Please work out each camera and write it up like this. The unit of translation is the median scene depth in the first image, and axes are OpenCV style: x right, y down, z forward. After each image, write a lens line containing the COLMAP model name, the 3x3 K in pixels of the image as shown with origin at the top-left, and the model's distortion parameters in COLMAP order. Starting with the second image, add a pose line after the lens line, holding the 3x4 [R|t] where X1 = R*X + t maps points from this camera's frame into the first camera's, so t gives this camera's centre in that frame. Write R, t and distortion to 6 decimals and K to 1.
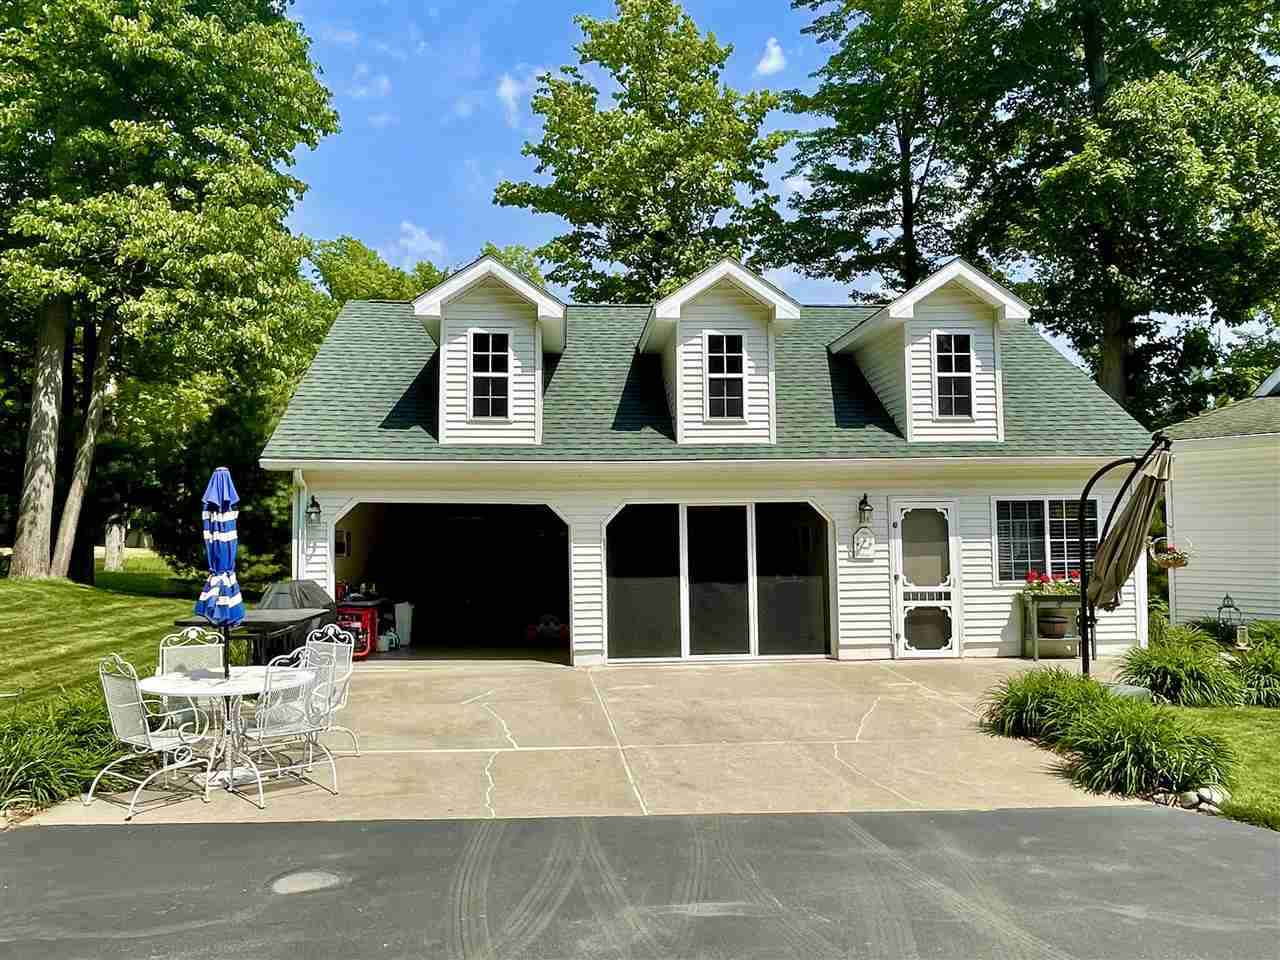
lens RADIAL K [[957.2, 0, 639.0], [0, 957.2, 484.8], [0, 0, 1]] dist [0.006267, -0.015037]
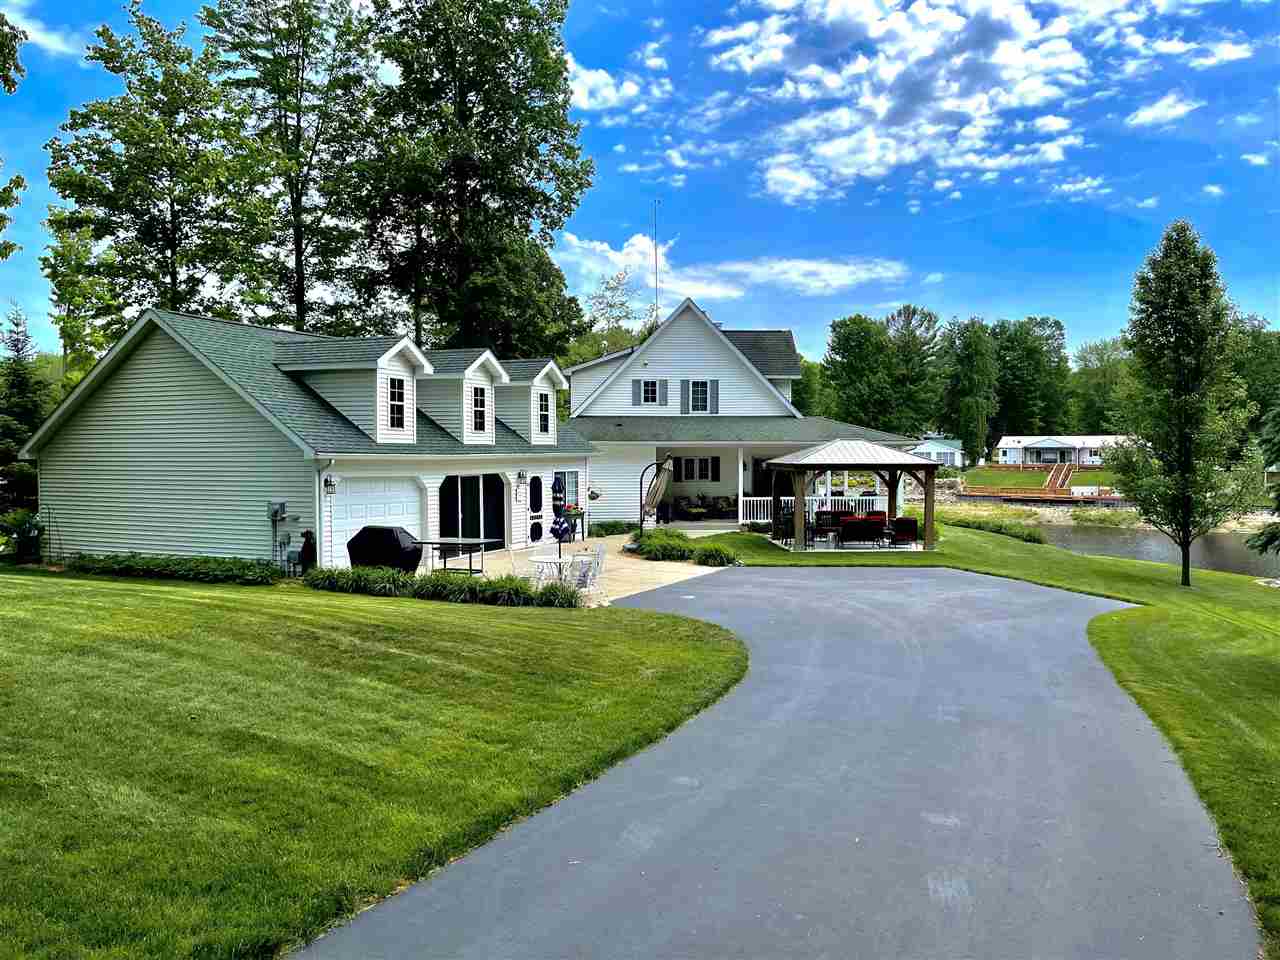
lens RADIAL K [[969.2, 0, 640.8], [0, 969.2, 476.9], [0, 0, 1]] dist [0.012154, 0.001894]
pose [[0.493414, -0.014171, 0.869679, -1.443683], [-0.047845, 0.997911, 0.043406, -0.077050], [-0.868478, -0.063027, 0.491705, -0.252613]]
